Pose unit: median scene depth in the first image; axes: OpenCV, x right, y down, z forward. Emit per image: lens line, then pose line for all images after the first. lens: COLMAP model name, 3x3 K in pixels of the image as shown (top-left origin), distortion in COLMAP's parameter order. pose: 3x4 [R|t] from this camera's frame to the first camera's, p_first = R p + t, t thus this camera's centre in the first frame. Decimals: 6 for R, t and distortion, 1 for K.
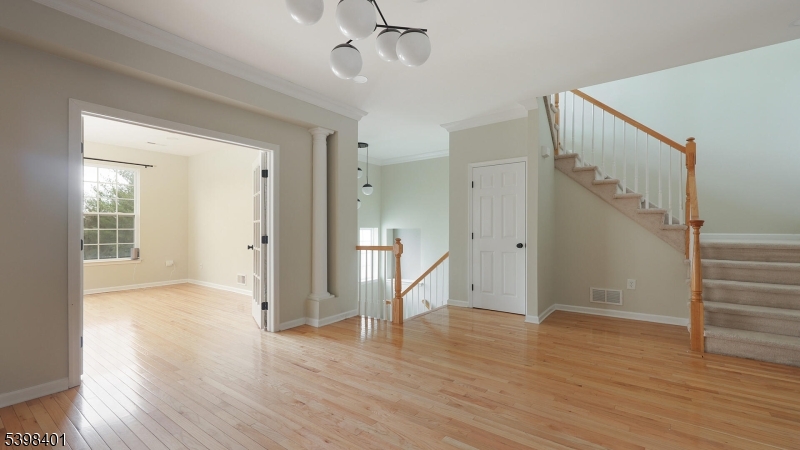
lens RADIAL K [[328.3, 0, 384.3], [0, 328.3, 228.3], [0, 0, 1]] dist [0.002153, 0.000327]
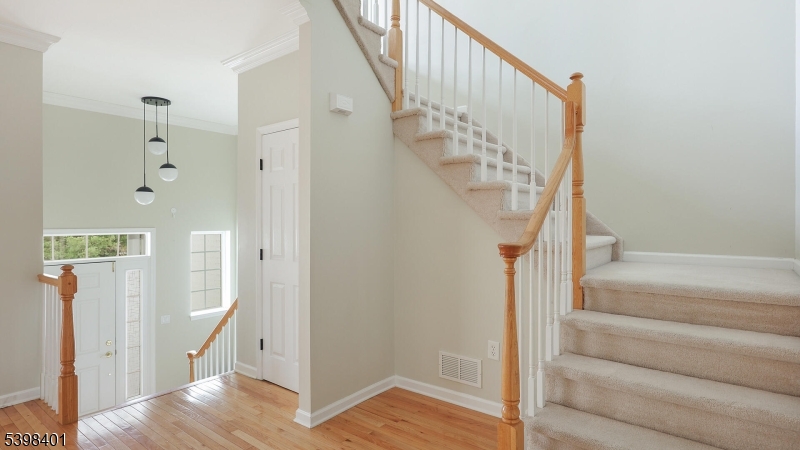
lens RADIAL K [[420.2, 0, 400.0], [0, 420.2, 225.0], [0, 0, 1]] dist [-0.010978, -0.000534]
pose [[0.999979, -0.001803, 0.006216, 0.598705], [0.001727, 0.999924, 0.012236, -0.043545], [-0.006238, -0.012225, 0.999906, 0.318427]]
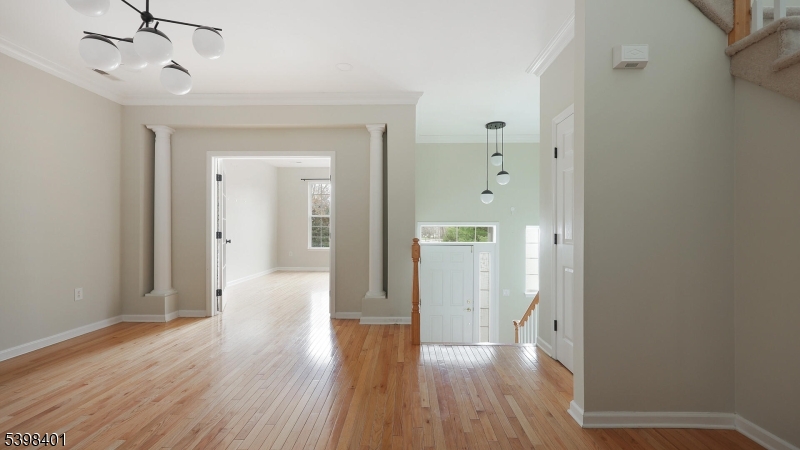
lens RADIAL K [[324.9, 0, 400.0], [0, 324.9, 225.0], [0, 0, 1]] dist [-0.001464, -0.000132]
pose [[0.608815, -0.002258, -0.793309, 0.669000], [-0.001388, 0.999991, -0.003911, 0.001279], [0.793311, 0.003482, 0.608806, 0.493395]]
